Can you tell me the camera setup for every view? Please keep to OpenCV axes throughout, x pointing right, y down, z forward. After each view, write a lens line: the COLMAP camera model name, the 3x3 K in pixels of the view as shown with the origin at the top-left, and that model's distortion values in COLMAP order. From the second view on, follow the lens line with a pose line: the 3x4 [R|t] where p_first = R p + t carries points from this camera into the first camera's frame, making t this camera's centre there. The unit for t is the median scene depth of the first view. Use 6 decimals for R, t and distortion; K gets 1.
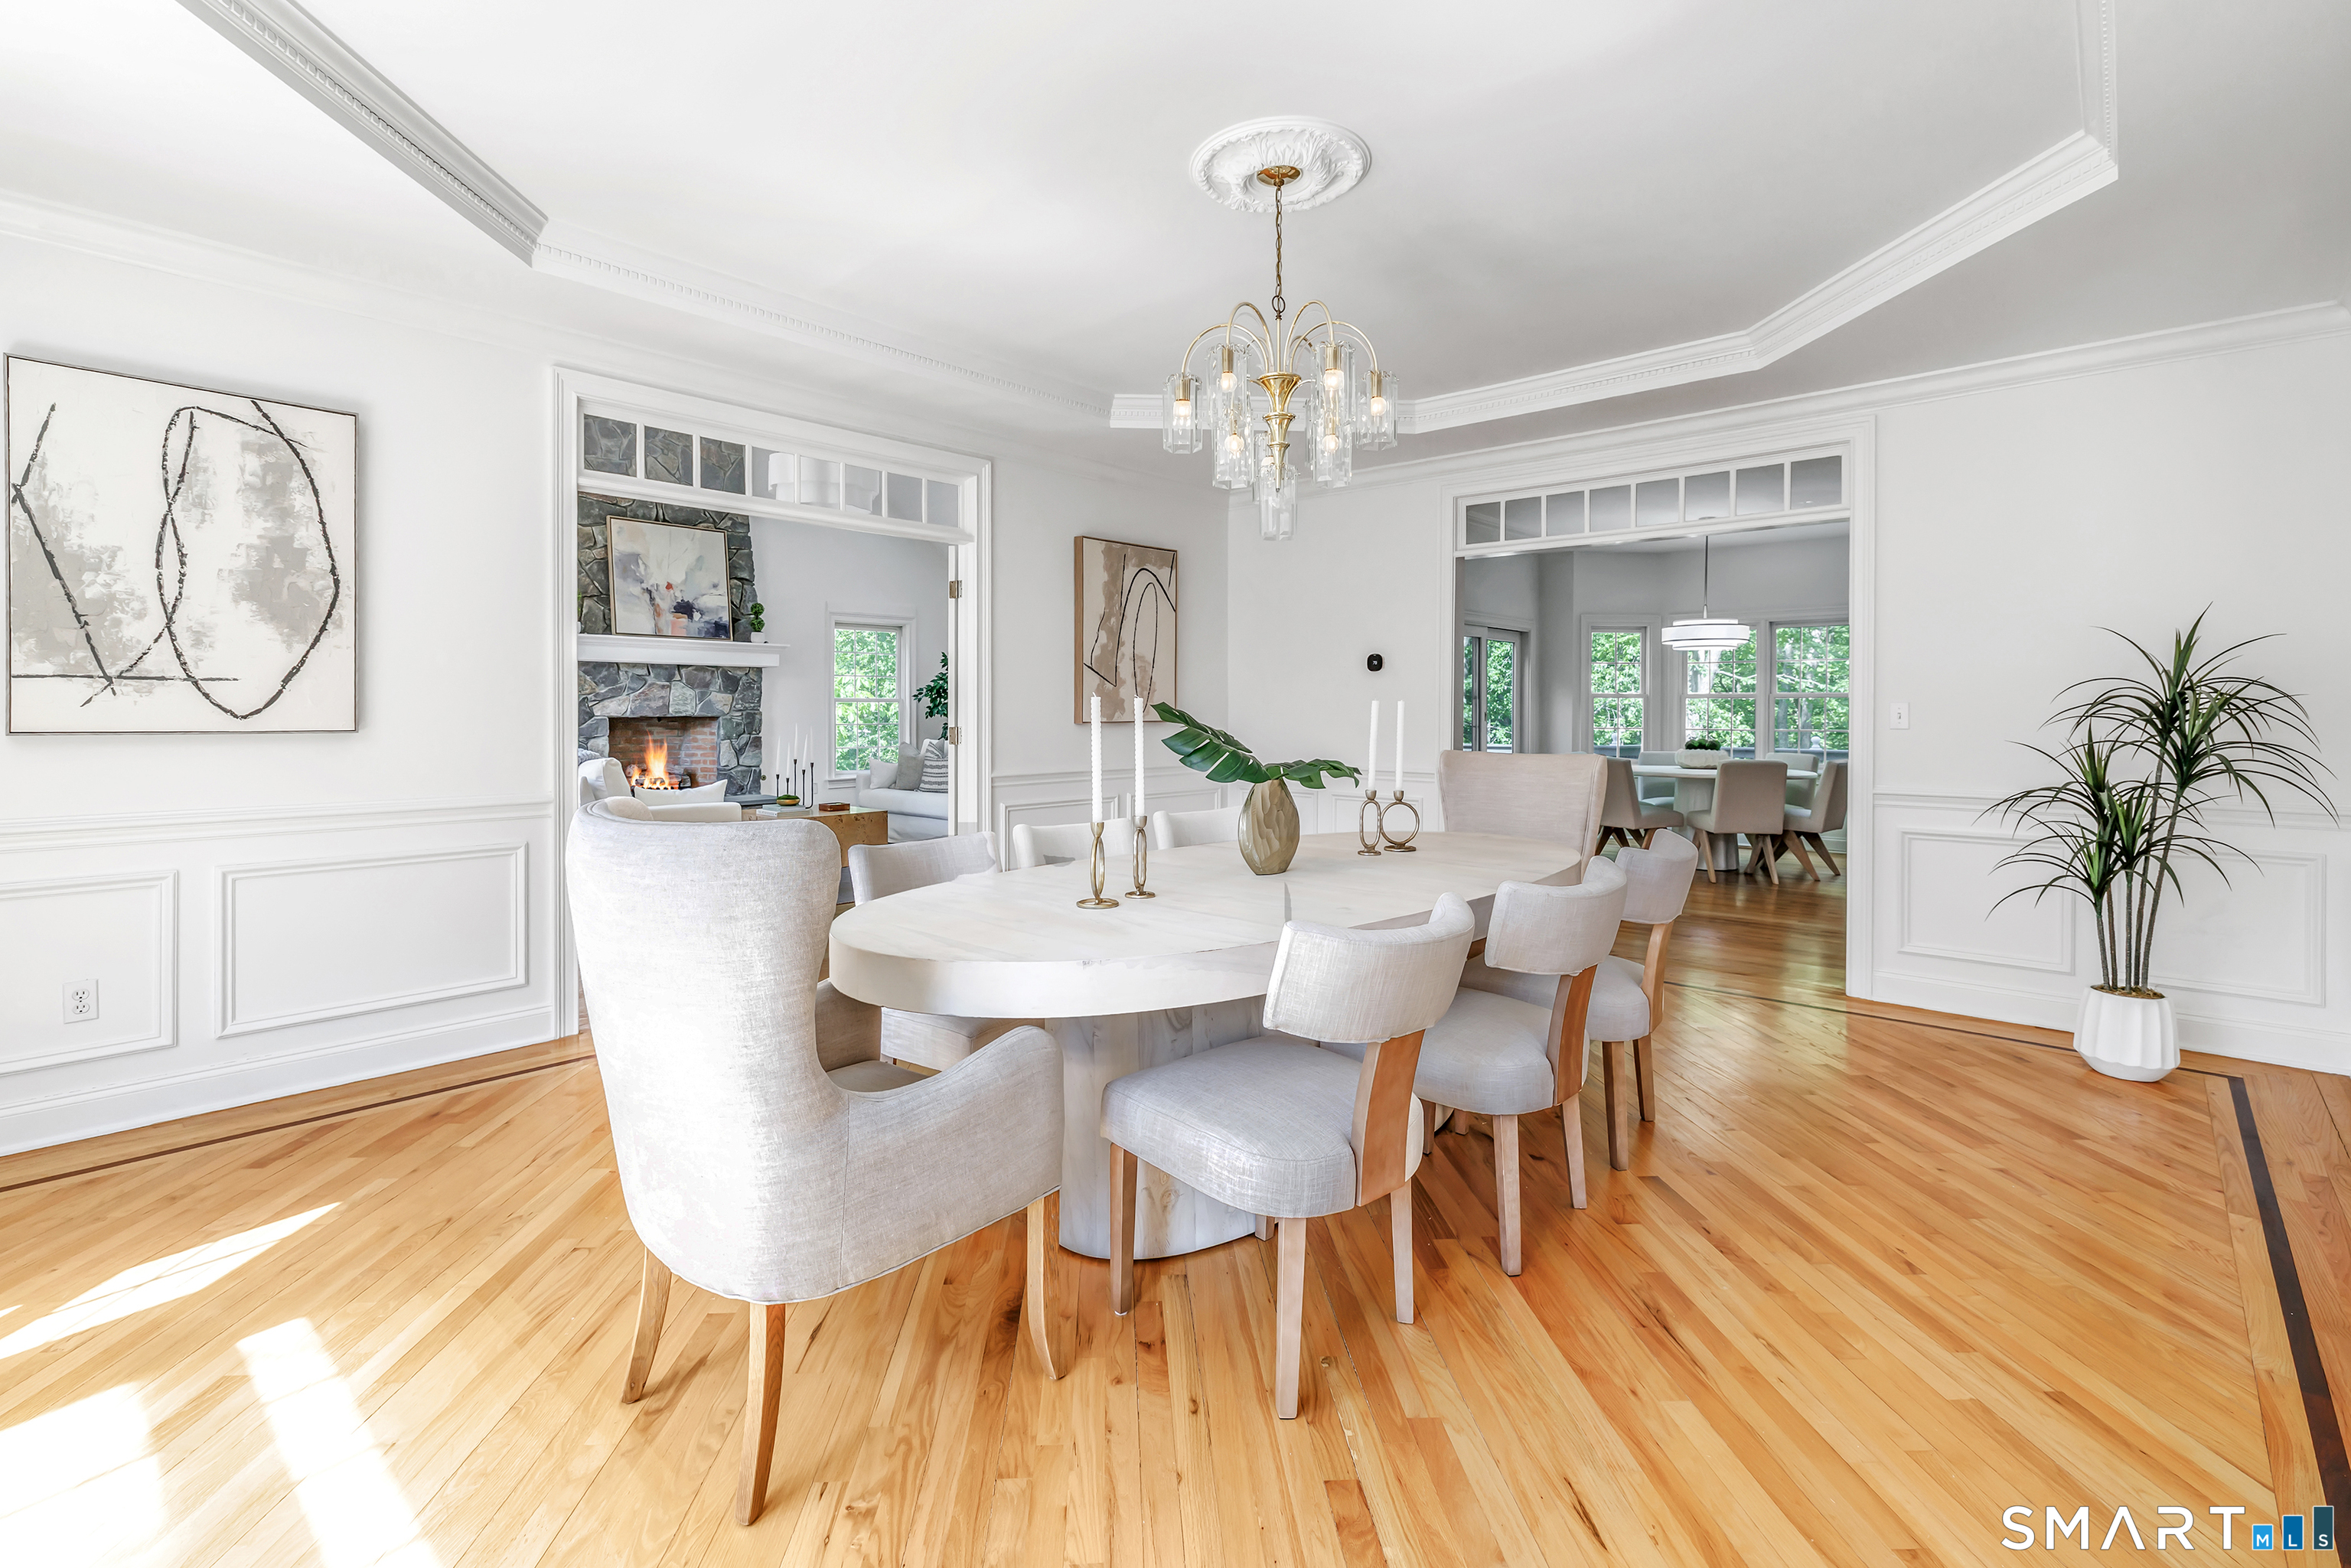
lens RADIAL K [[1067.7, 0, 1178.1], [0, 1067.7, 724.0], [0, 0, 1]] dist [-0.000711, 0.000155]
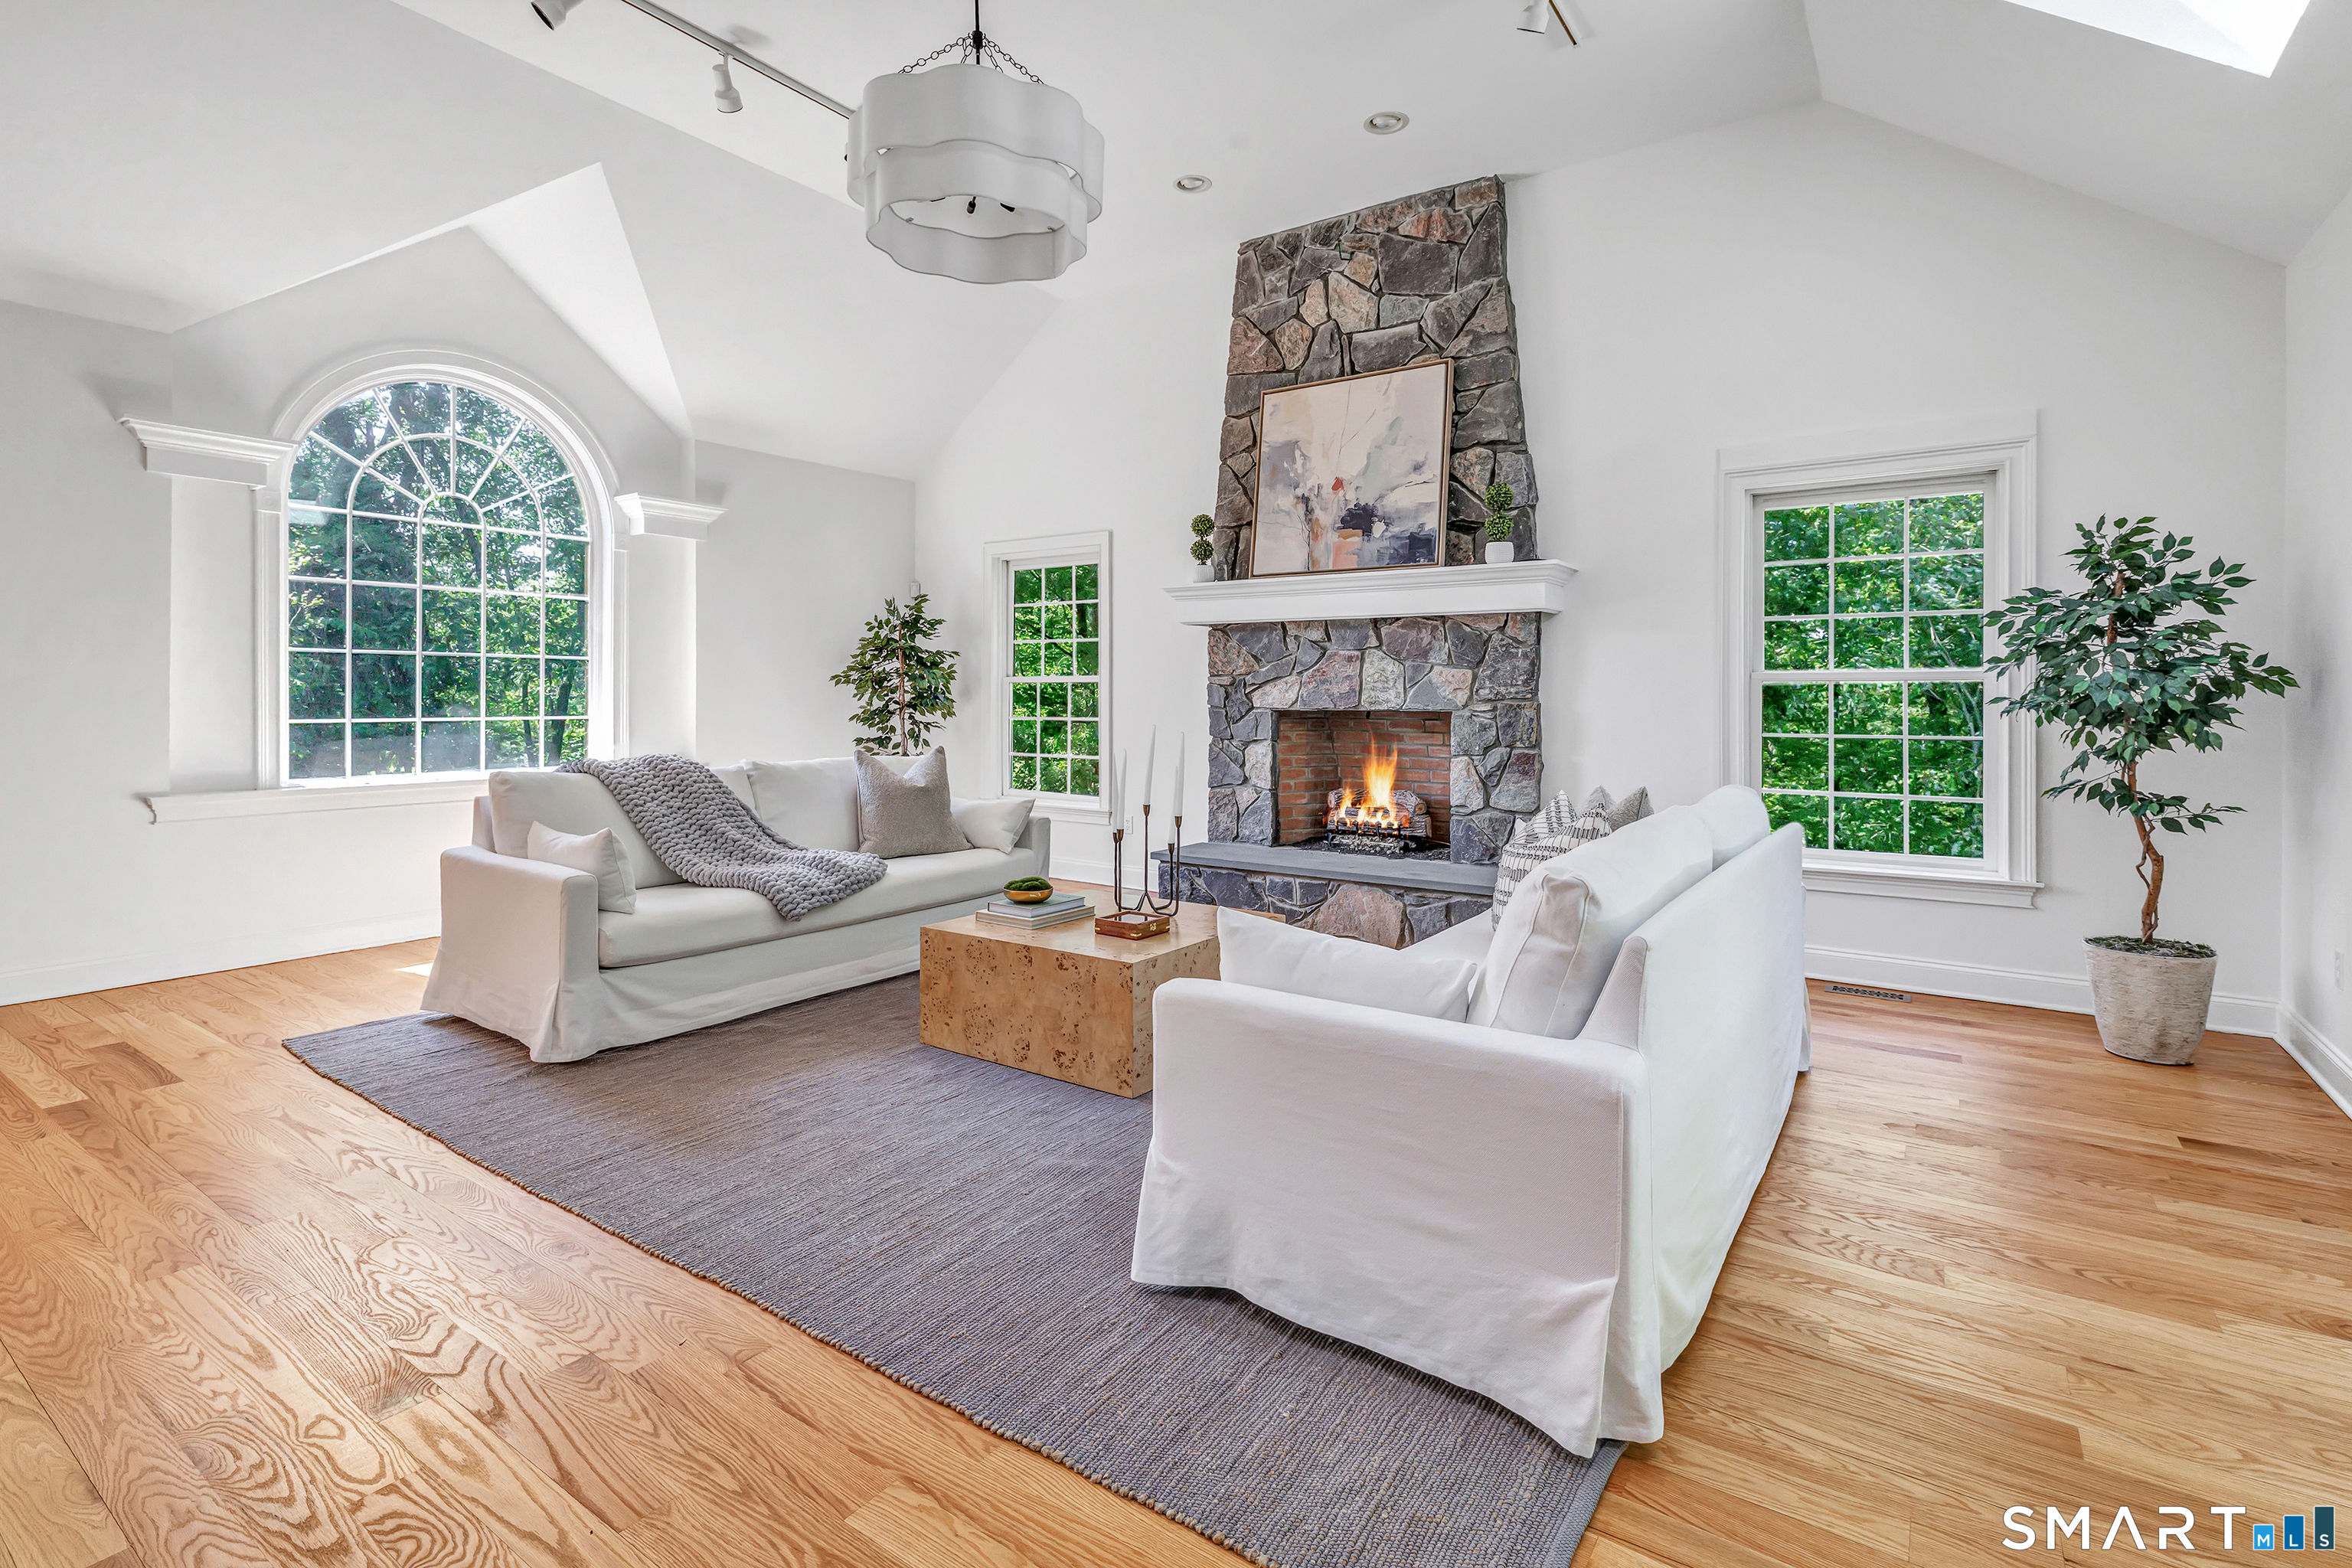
lens RADIAL K [[1096.4, 0, 1134.8], [0, 1096.4, 689.1], [0, 0, 1]] dist [-0.001739, -0.000161]
pose [[0.106343, -0.004704, -0.994318, 0.098245], [-0.012292, 0.999906, -0.006045, -0.013355], [0.994254, 0.012865, 0.106275, 0.815355]]
